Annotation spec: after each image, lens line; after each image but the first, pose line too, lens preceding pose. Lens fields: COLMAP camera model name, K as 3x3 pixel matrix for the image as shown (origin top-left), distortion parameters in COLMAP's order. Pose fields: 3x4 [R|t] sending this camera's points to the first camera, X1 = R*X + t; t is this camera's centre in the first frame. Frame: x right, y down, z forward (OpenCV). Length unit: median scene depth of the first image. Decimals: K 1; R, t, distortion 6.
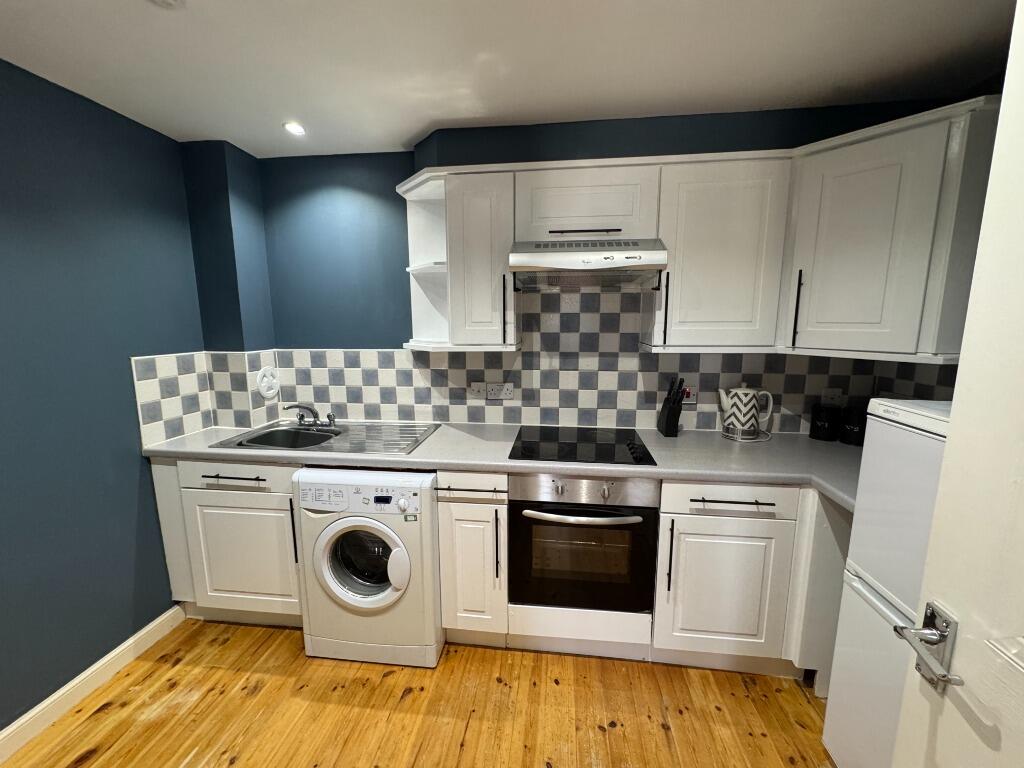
lens RADIAL K [[408.2, 0, 512.2], [0, 408.2, 383.3], [0, 0, 1]] dist [-0.003100, 0.000140]
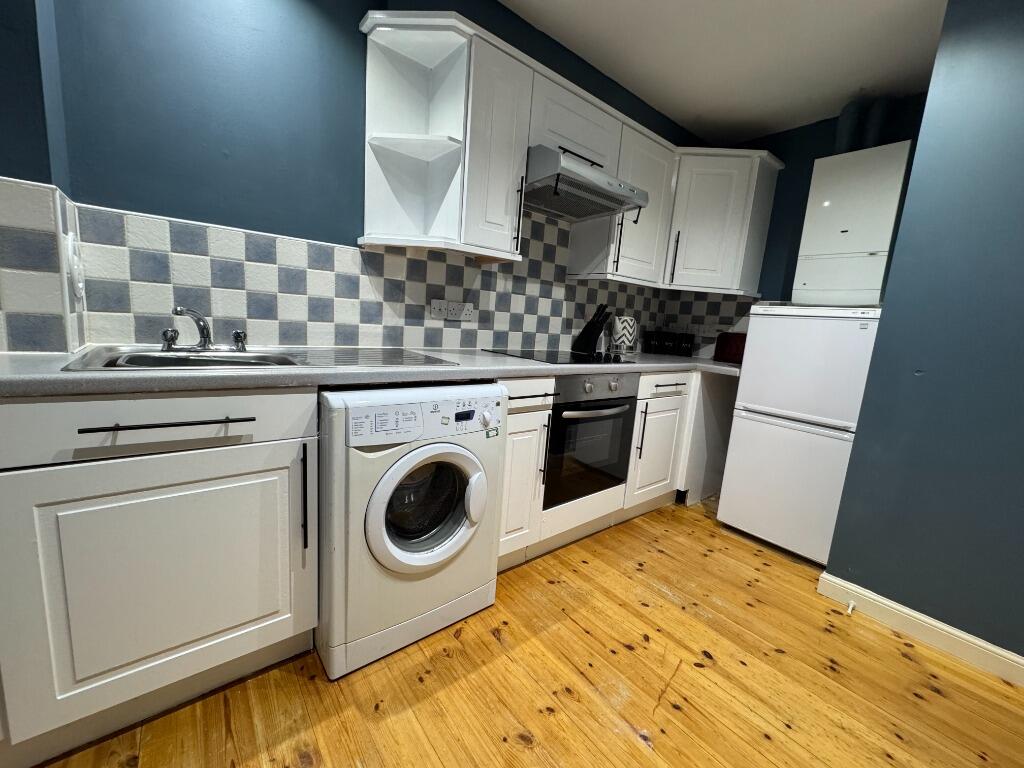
lens RADIAL K [[408.2, 0, 512.1], [0, 408.2, 384.0], [0, 0, 1]] dist [-0.003100, 0.000140]
pose [[0.697007, -0.059253, 0.714612, -0.735110], [0.032662, 0.998169, 0.050908, 0.166753], [-0.716320, -0.012143, 0.697666, 0.338549]]
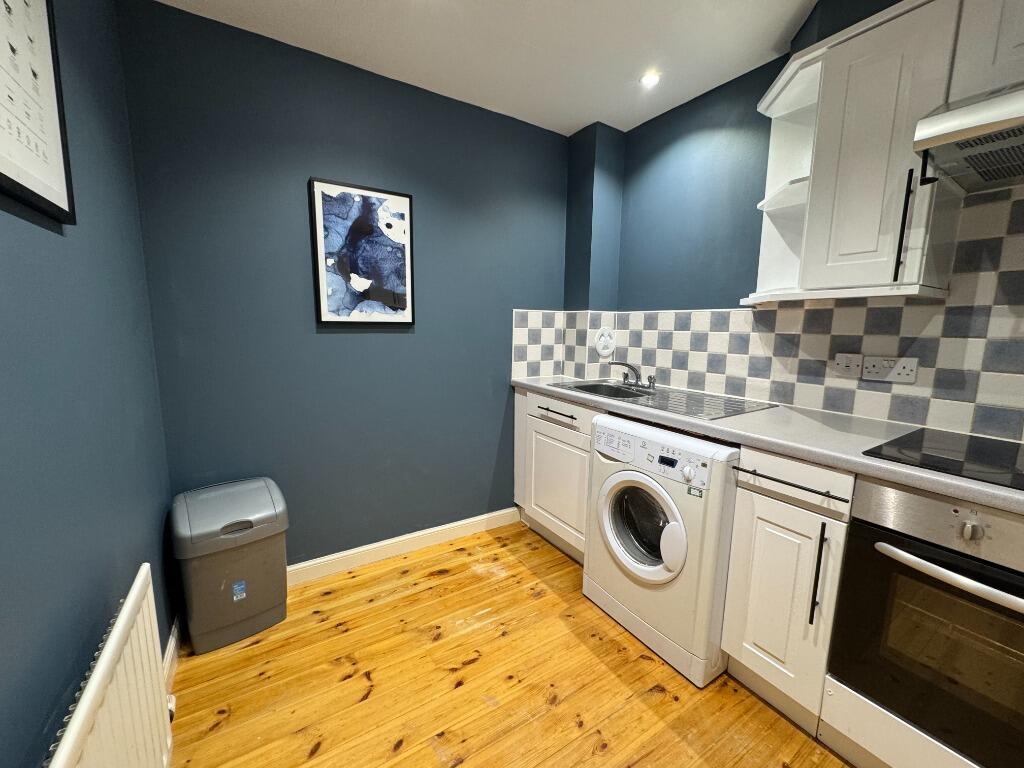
lens RADIAL K [[408.2, 0, 511.1], [0, 408.2, 383.5], [0, 0, 1]] dist [-0.003100, 0.000140]
pose [[0.631122, 0.124294, -0.765660, 0.109128], [-0.133697, 0.989736, 0.050466, 0.107787], [0.764075, 0.070517, 0.641262, 0.151104]]
